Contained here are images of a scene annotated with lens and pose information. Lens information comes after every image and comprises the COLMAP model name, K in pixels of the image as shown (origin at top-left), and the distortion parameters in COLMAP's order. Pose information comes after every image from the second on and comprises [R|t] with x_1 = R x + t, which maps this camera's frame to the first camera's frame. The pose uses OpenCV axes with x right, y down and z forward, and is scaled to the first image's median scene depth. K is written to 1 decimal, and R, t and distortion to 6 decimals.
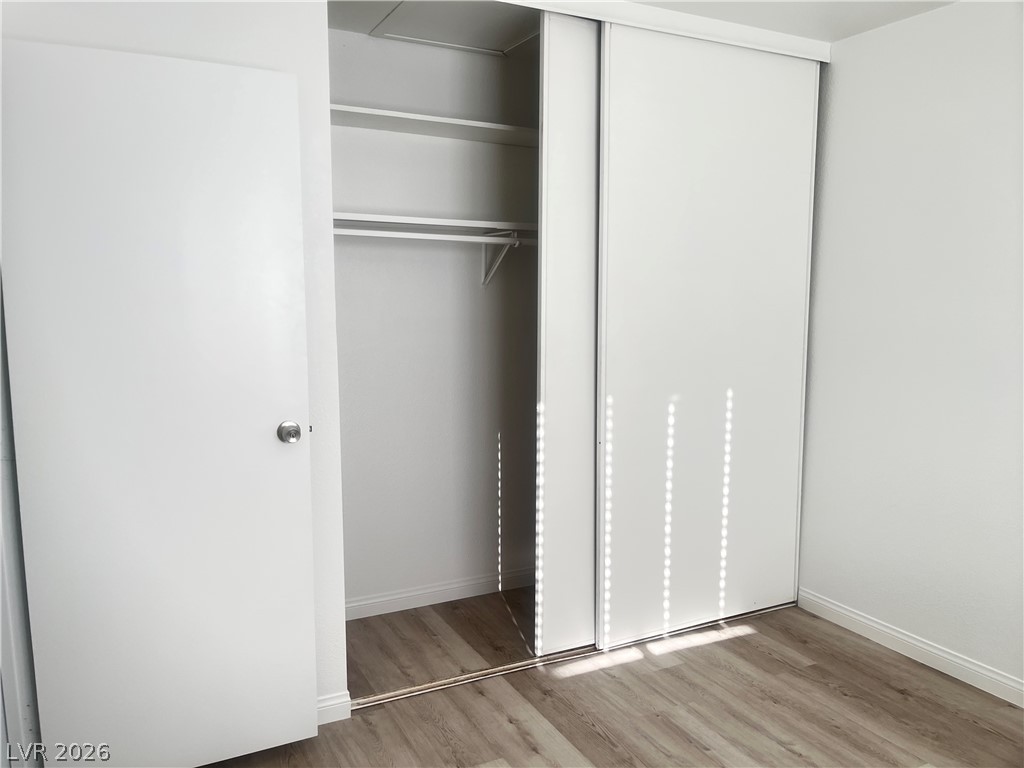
lens RADIAL K [[784.7, 0, 512.0], [0, 784.7, 384.0], [0, 0, 1]] dist [0.069870, -0.081316]
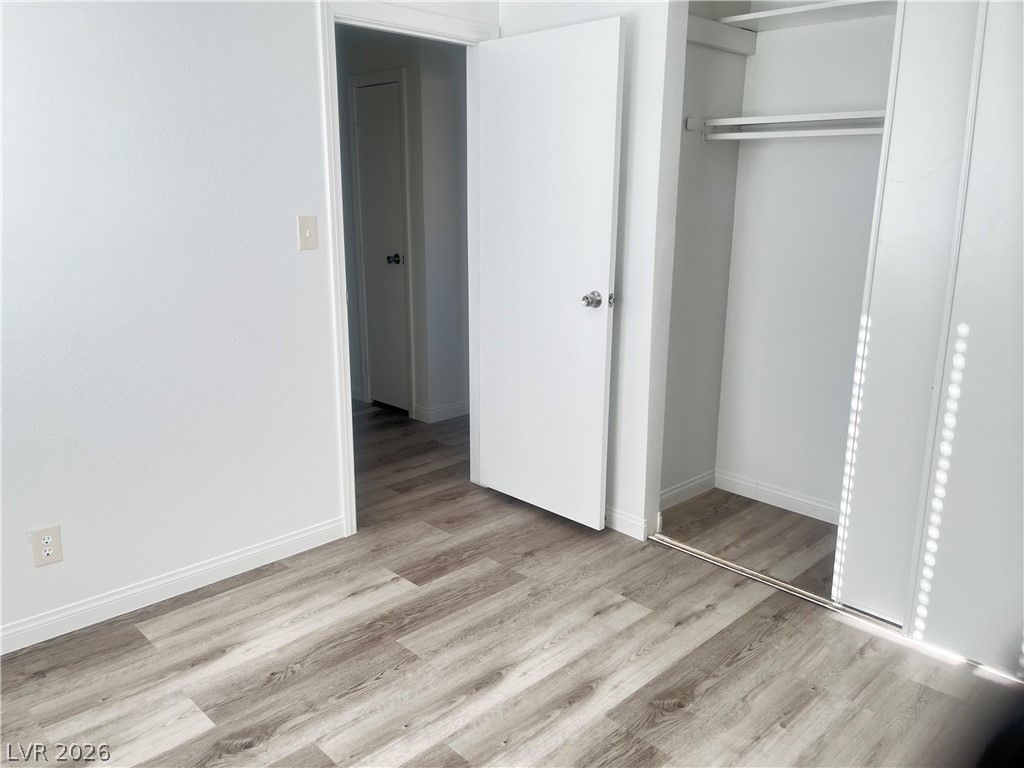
lens RADIAL K [[784.7, 0, 512.0], [0, 784.7, 384.0], [0, 0, 1]] dist [0.069870, -0.081316]
pose [[0.305696, 0.227455, -0.924561, 0.809262], [-0.124123, 0.972280, 0.198155, -0.040364], [0.944004, 0.054184, 0.325455, 0.378692]]
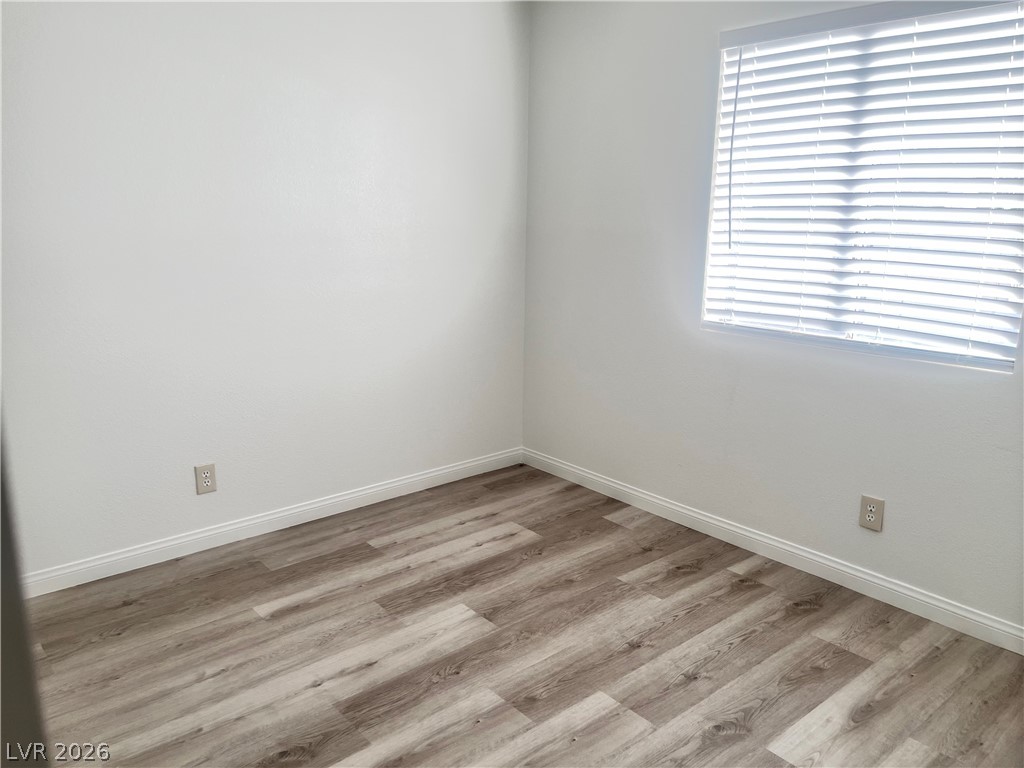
lens RADIAL K [[784.7, 0, 512.0], [0, 784.7, 384.0], [0, 0, 1]] dist [0.069870, -0.081316]
pose [[-0.222375, -0.226375, 0.948316, -0.534805], [0.105969, 0.961296, 0.254323, -0.088951], [-0.969185, 0.157047, -0.189779, 0.710016]]
